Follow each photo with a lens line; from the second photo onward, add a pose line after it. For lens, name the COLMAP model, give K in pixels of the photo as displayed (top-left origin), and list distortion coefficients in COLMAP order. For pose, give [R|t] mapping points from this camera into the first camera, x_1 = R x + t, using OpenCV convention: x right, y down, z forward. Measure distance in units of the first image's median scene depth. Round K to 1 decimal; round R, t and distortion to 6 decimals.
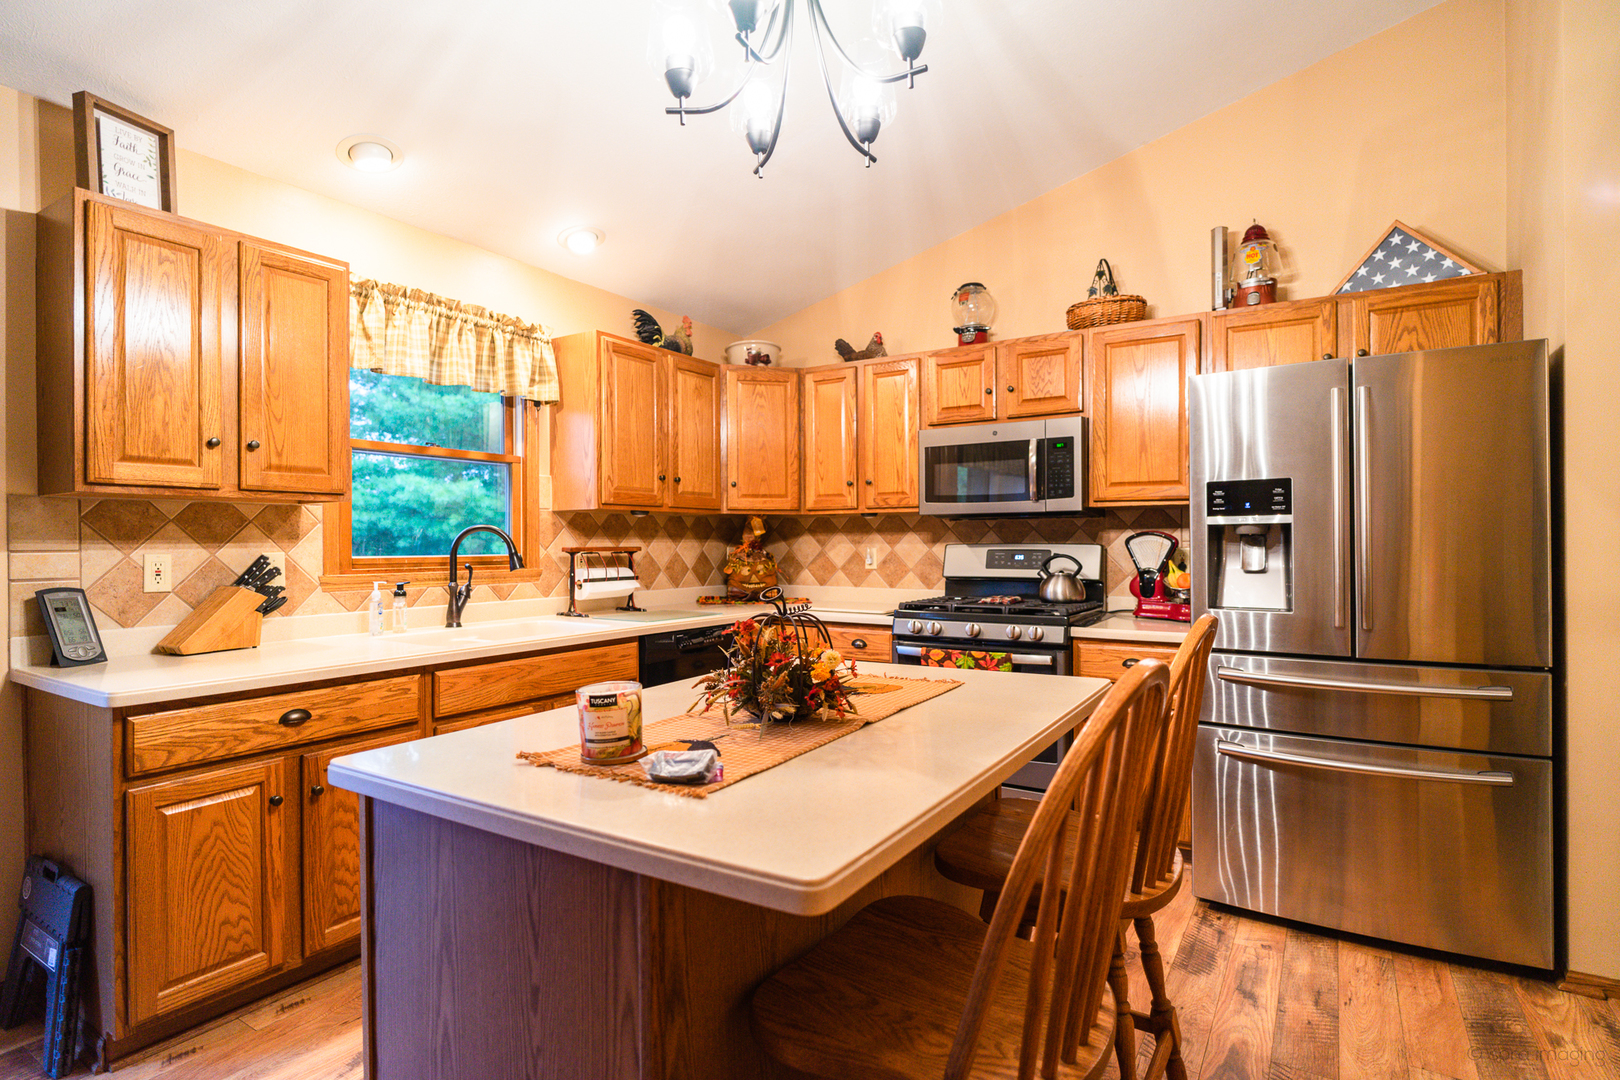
lens RADIAL K [[828.4, 0, 804.1], [0, 828.4, 546.9], [0, 0, 1]] dist [-0.007501, 0.003249]
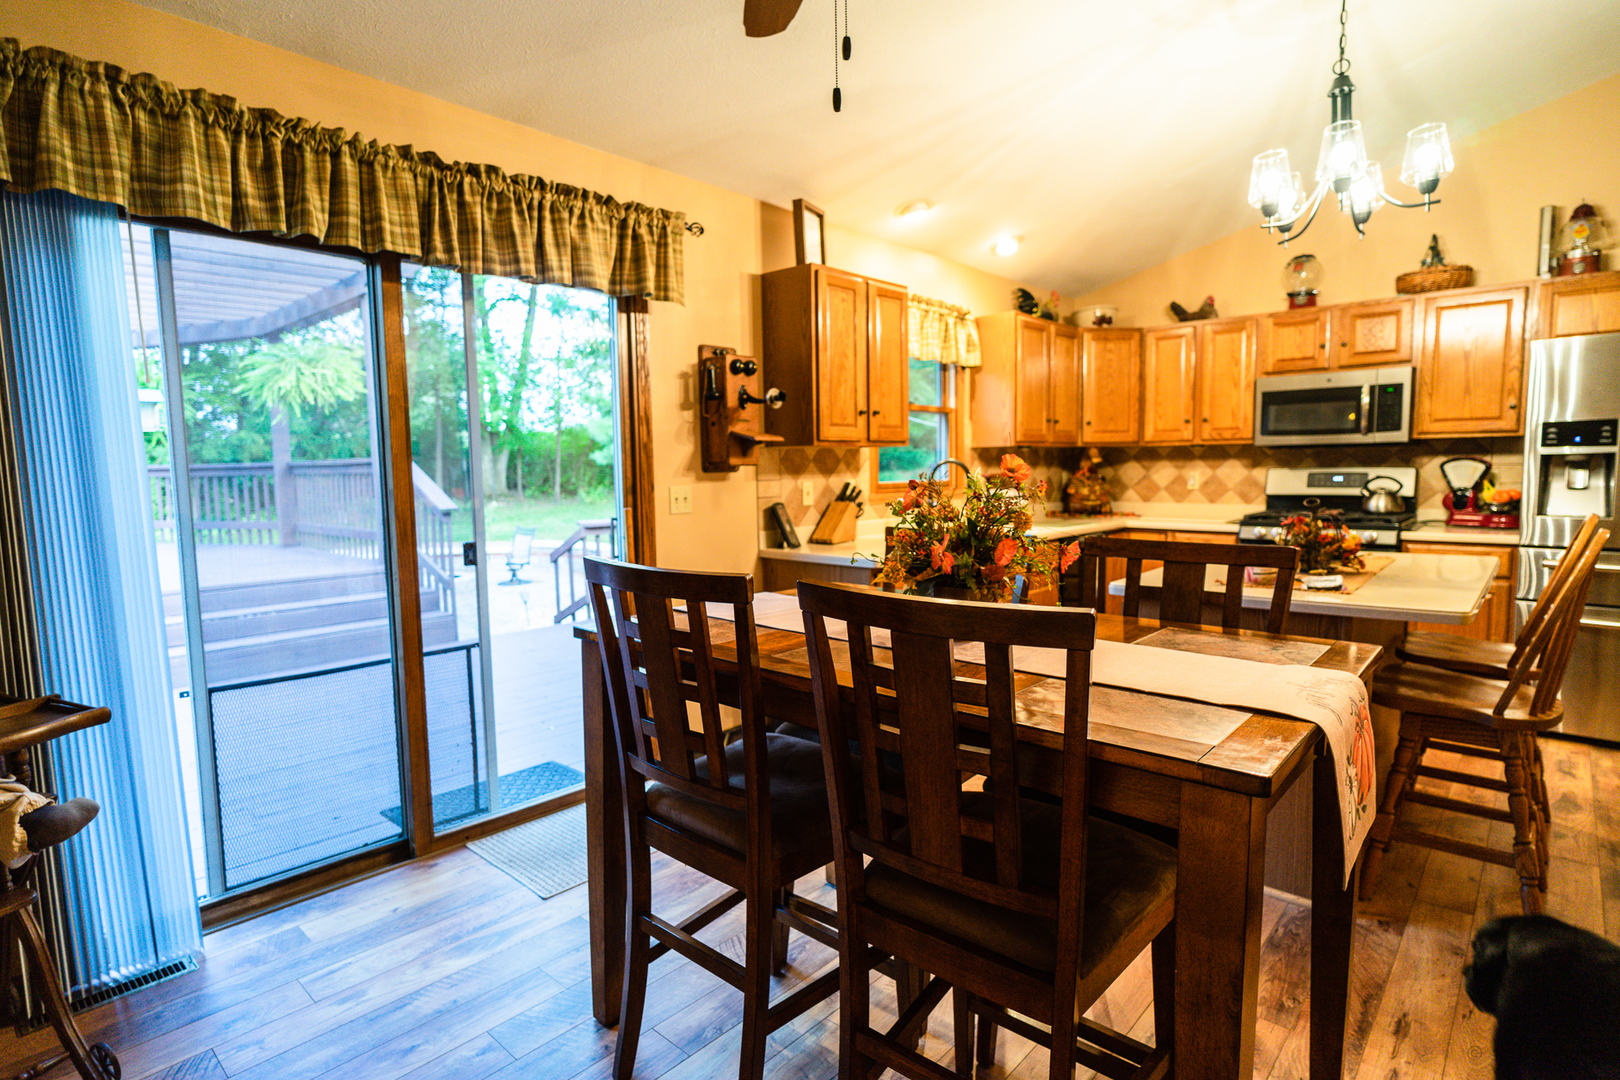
lens RADIAL K [[828.4, 0, 804.1], [0, 828.4, 546.9], [0, 0, 1]] dist [-0.007501, 0.003249]
pose [[0.985767, 0.004924, -0.168048, -0.347778], [0.010899, 0.995597, 0.093106, -0.010440], [0.167766, -0.093612, 0.981372, -0.397294]]
